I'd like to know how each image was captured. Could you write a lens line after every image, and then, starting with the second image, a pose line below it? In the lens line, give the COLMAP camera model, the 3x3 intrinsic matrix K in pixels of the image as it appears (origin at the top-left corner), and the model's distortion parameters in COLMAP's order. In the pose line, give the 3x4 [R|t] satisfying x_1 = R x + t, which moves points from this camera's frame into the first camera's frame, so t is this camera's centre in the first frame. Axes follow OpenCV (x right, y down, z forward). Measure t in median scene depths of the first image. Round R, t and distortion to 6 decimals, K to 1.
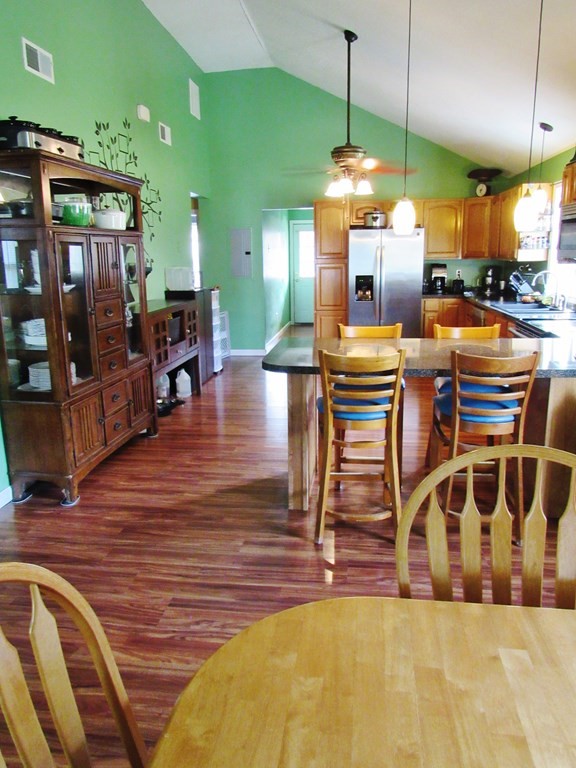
lens RADIAL K [[550.1, 0, 288.0], [0, 550.1, 384.0], [0, 0, 1]] dist [-0.025753, 0.010846]
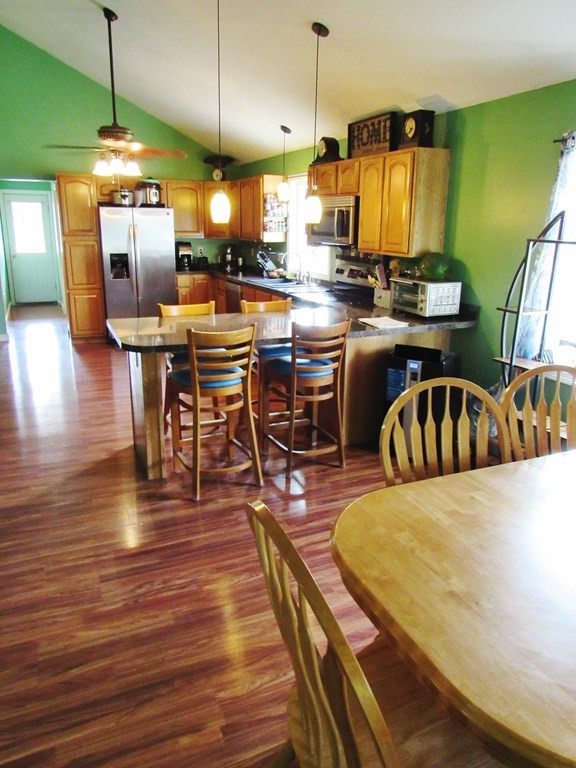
lens RADIAL K [[550.1, 0, 288.0], [0, 550.1, 384.0], [0, 0, 1]] dist [-0.025753, 0.010846]
pose [[0.853334, -0.117351, 0.507985, -0.167405], [0.092370, 0.992955, 0.074218, -0.007130], [-0.513116, -0.016410, 0.858162, -0.031999]]
